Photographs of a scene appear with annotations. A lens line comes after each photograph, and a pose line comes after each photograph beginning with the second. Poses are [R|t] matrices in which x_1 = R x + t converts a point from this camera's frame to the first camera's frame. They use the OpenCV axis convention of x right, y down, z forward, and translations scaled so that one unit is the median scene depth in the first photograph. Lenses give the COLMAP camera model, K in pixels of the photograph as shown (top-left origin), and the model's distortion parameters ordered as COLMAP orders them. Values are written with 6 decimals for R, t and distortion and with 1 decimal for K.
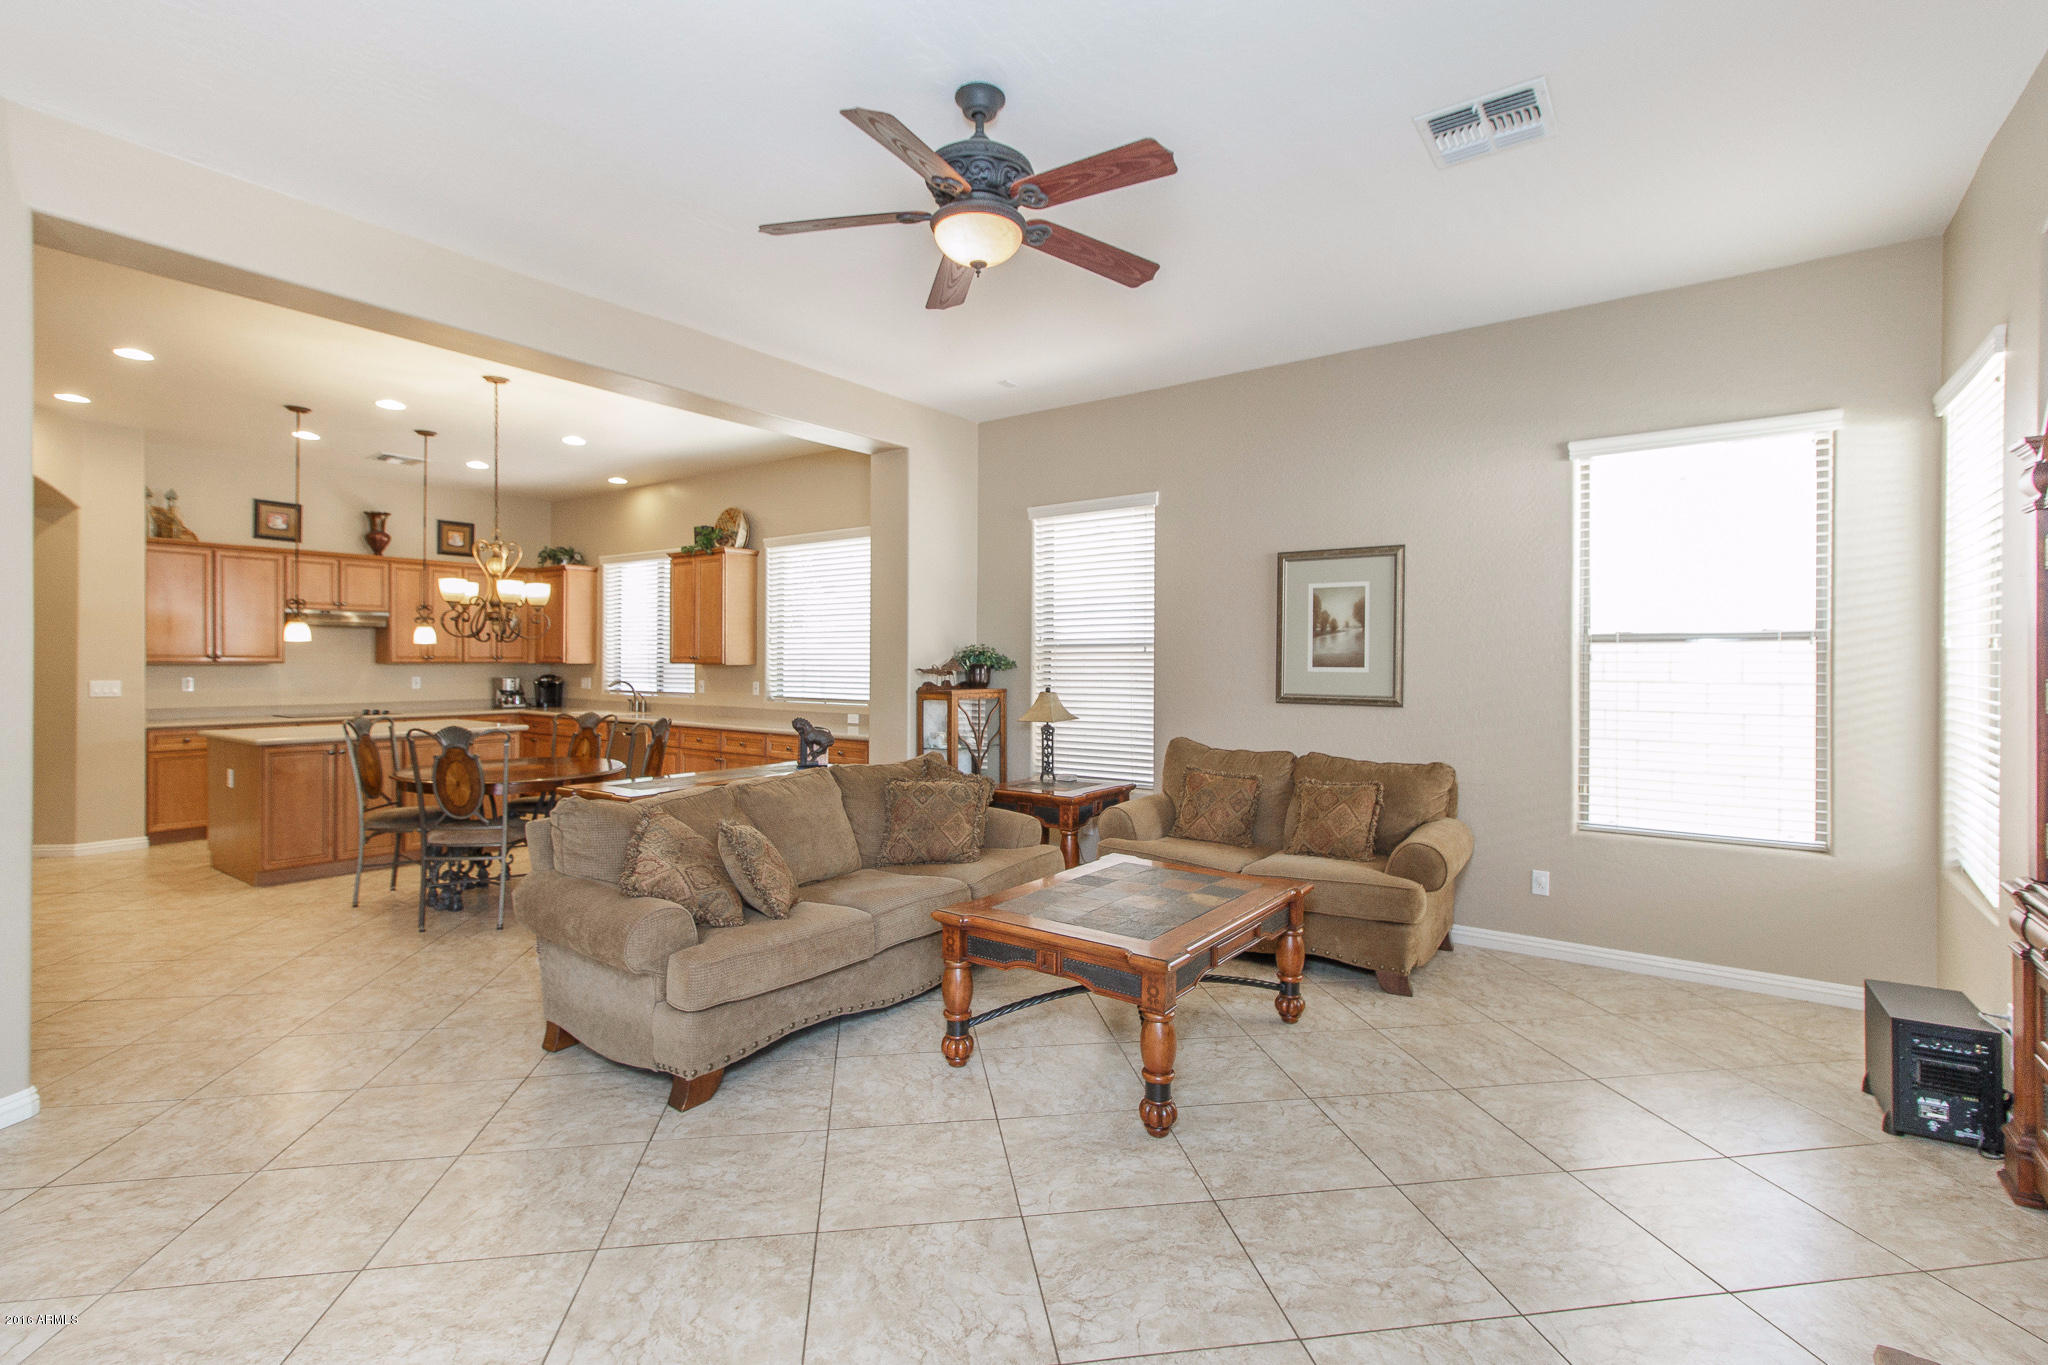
lens RADIAL K [[946.8, 0, 1037.6], [0, 946.8, 673.4], [0, 0, 1]] dist [0.004605, 0.000184]
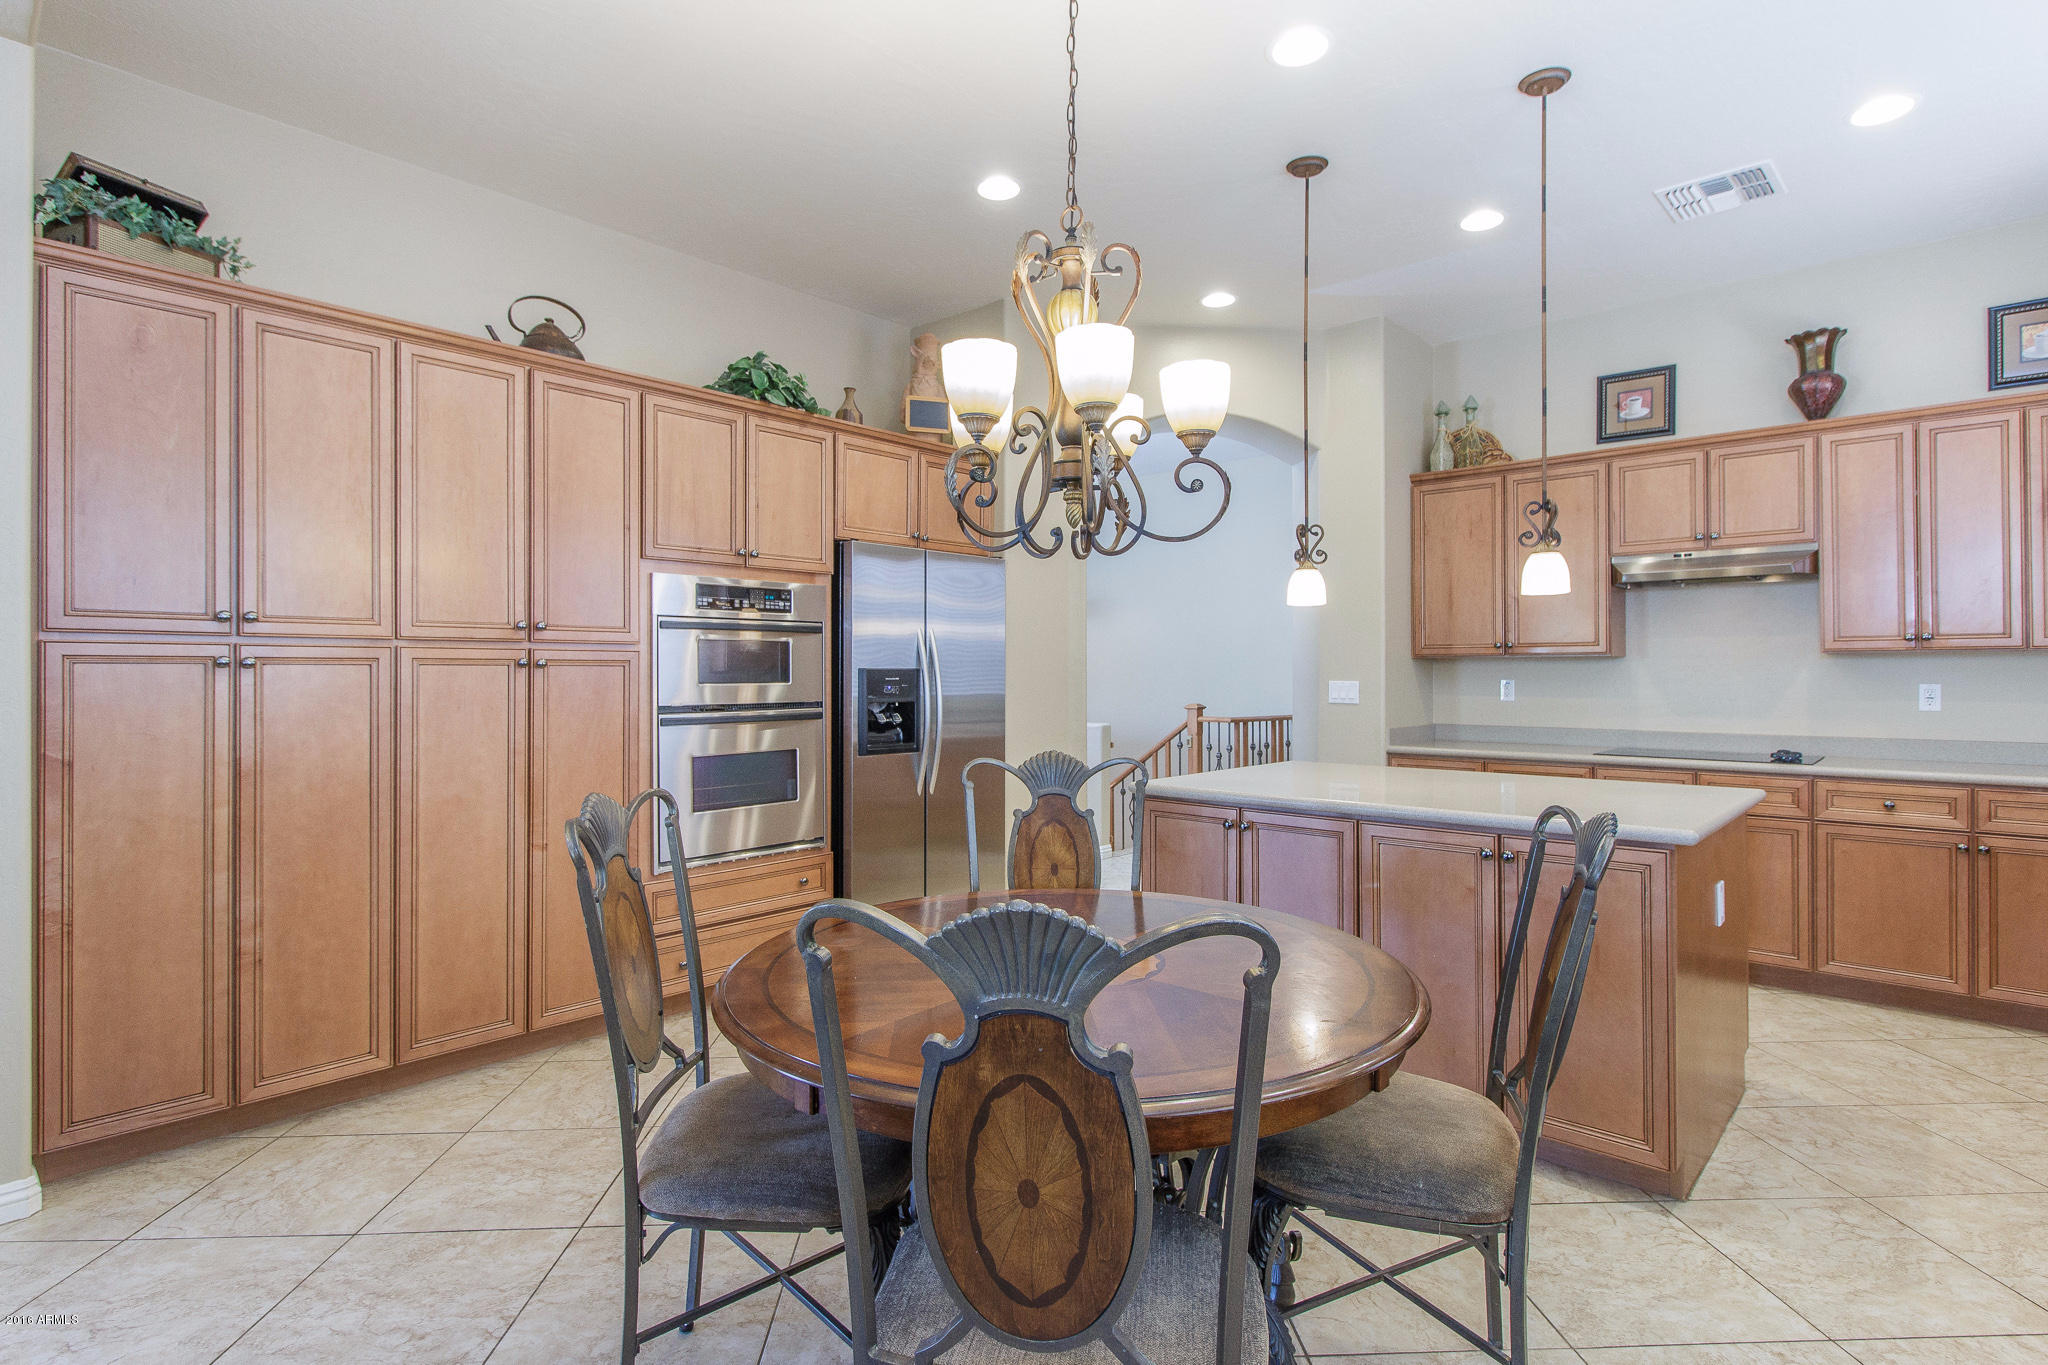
lens RADIAL K [[1015.5, 0, 1010.3], [0, 1015.5, 670.3], [0, 0, 1]] dist [0.000085, 0.000793]
pose [[-0.124997, -0.009953, -0.992107, -0.156677], [-0.013952, 0.999868, -0.008273, 0.007661], [0.992059, 0.012808, -0.125119, 0.712390]]
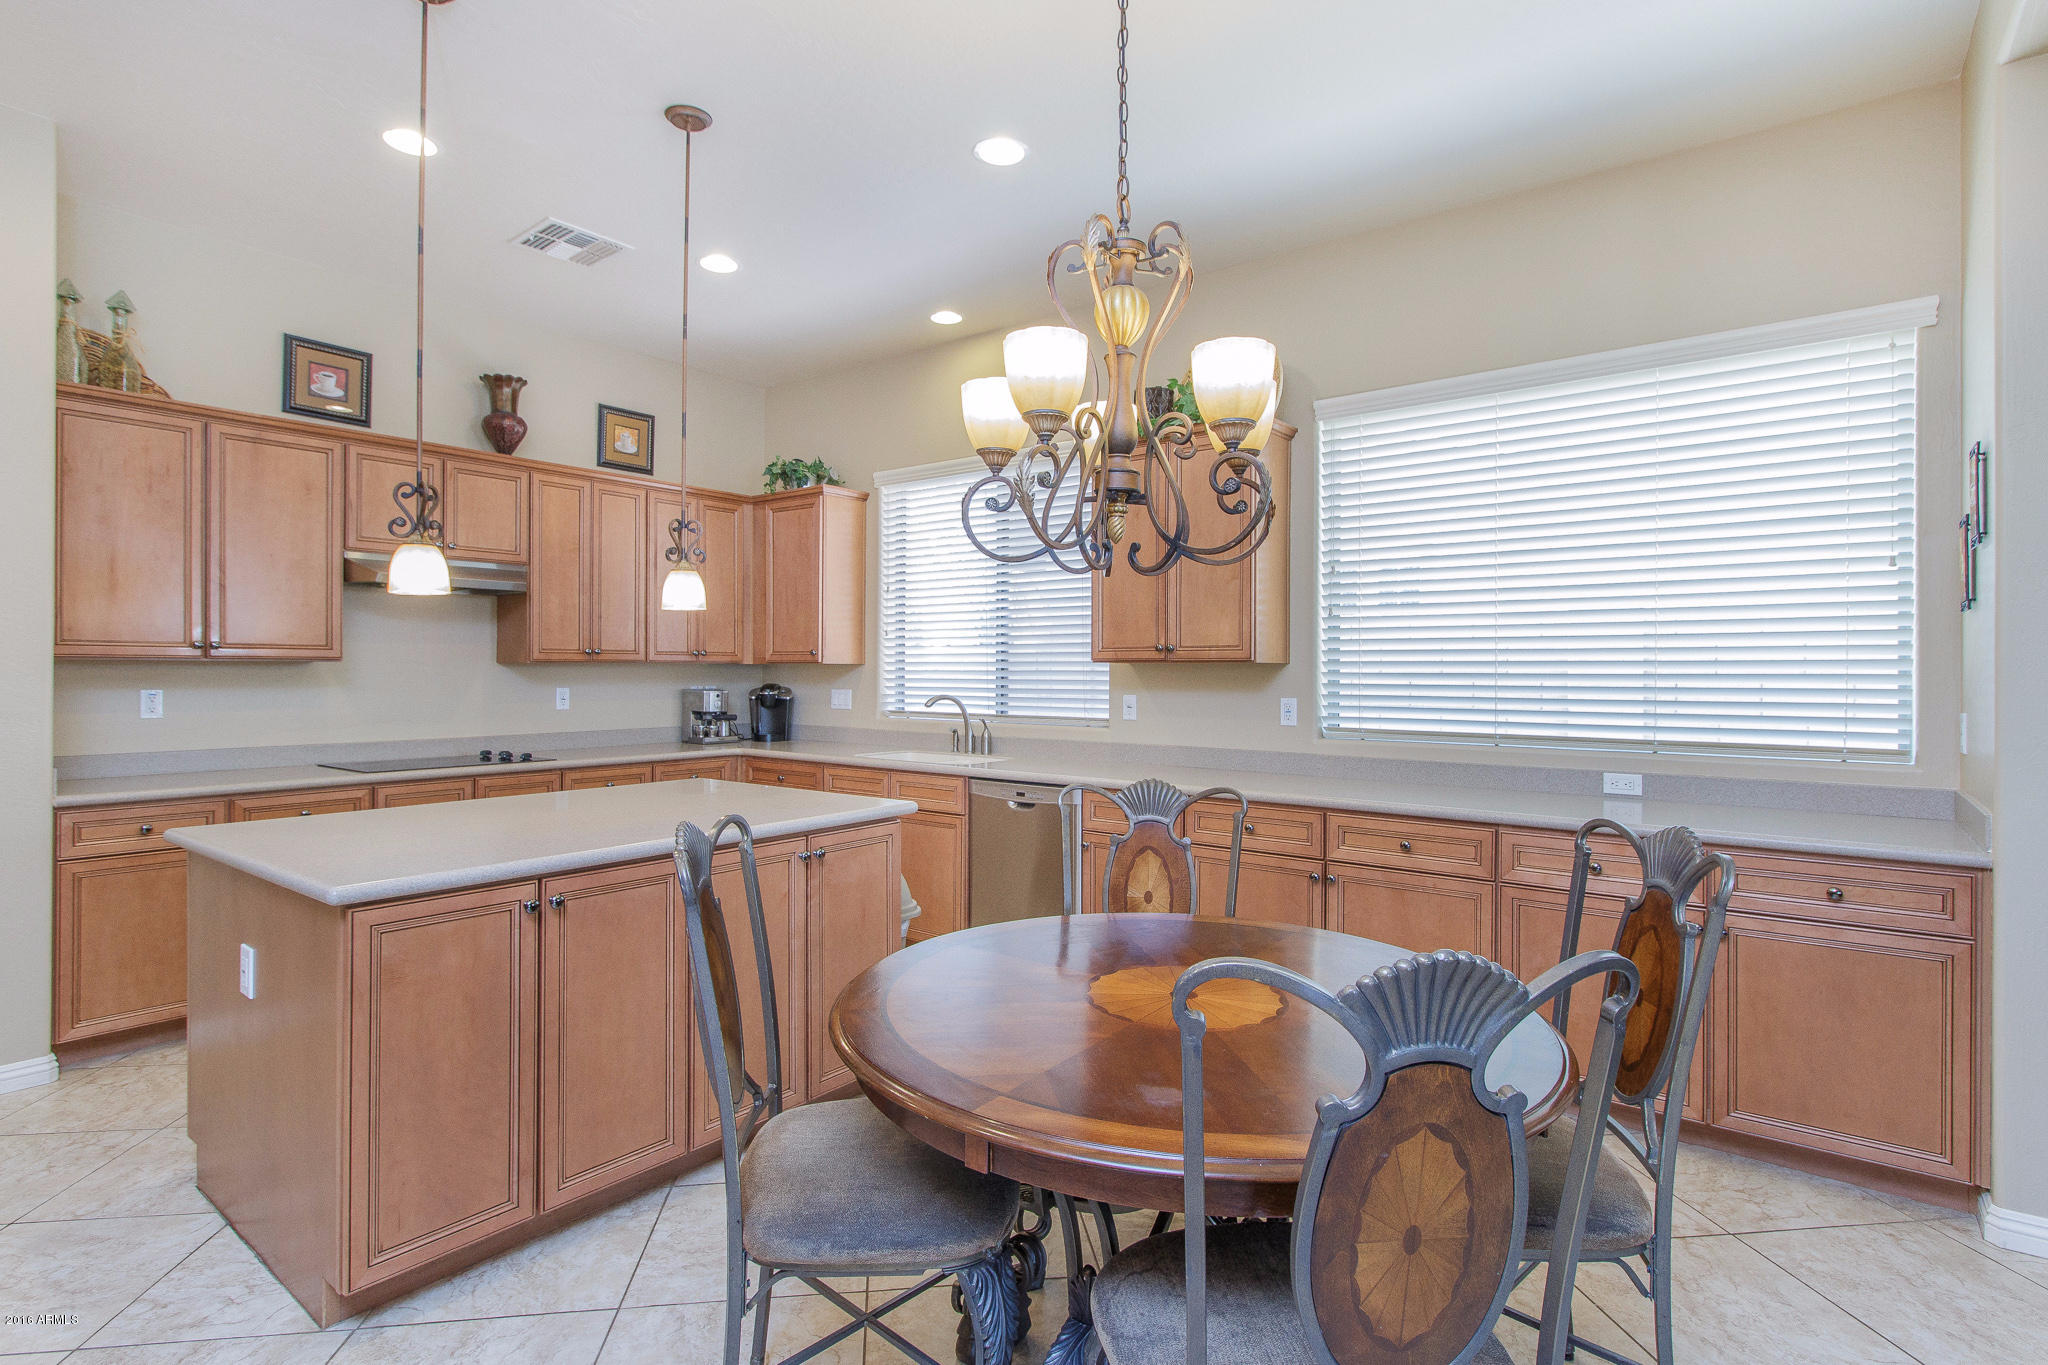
lens RADIAL K [[1015.5, 0, 1026.3], [0, 1015.5, 673.0], [0, 0, 1]] dist [0.000085, 0.000793]
pose [[0.999462, -0.001435, -0.032769, -0.411677], [0.001091, 0.999944, -0.010503, 0.001426], [0.032783, 0.010462, 0.999408, 0.473921]]
